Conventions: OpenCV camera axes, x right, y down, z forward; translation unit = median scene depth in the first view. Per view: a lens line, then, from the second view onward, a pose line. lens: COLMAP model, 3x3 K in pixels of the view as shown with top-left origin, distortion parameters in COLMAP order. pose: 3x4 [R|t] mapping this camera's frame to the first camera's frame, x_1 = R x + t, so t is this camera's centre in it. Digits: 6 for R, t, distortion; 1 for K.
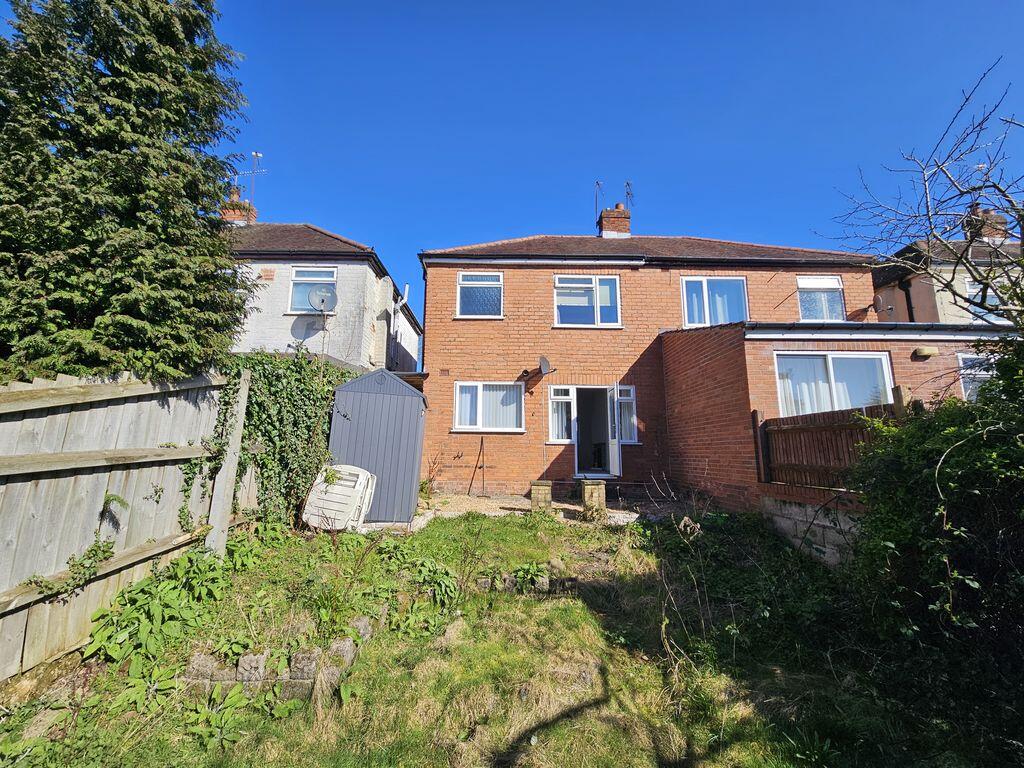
lens RADIAL K [[409.3, 0, 512.0], [0, 409.3, 384.0], [0, 0, 1]] dist [-0.000594, -0.000070]
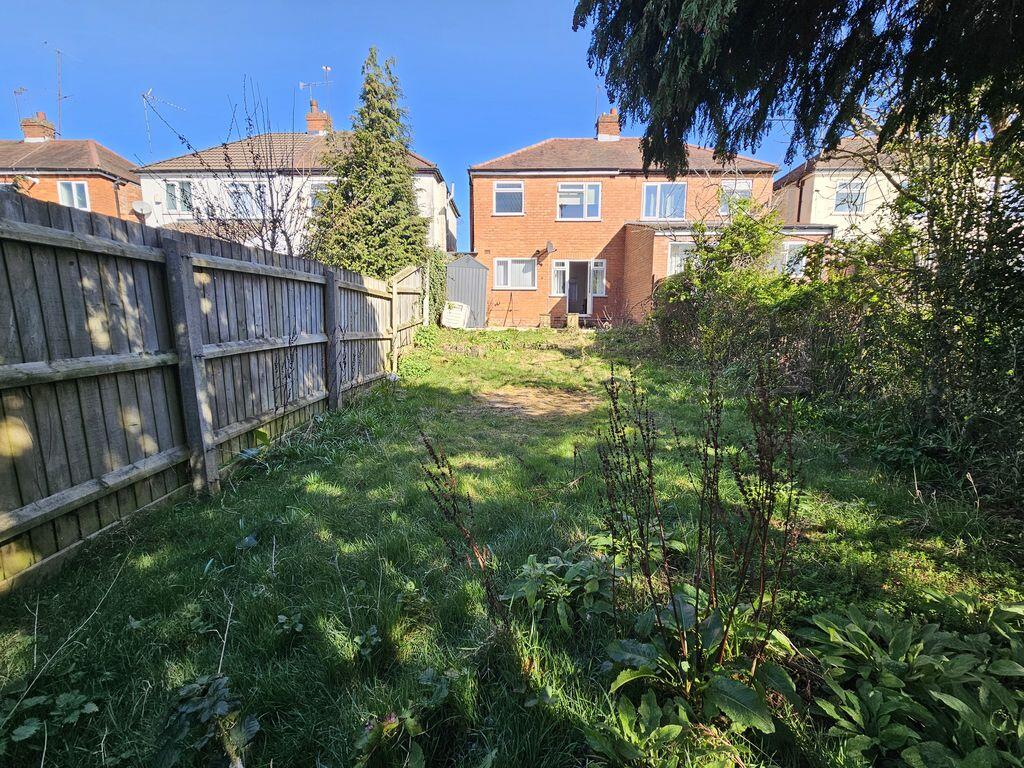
lens RADIAL K [[409.3, 0, 512.0], [0, 409.3, 384.0], [0, 0, 1]] dist [-0.000594, -0.000070]
pose [[0.999599, 0.000649, -0.028298, -0.022347], [0.008216, 0.950047, 0.311999, -0.035276], [0.027087, -0.312107, 0.949661, -0.672842]]
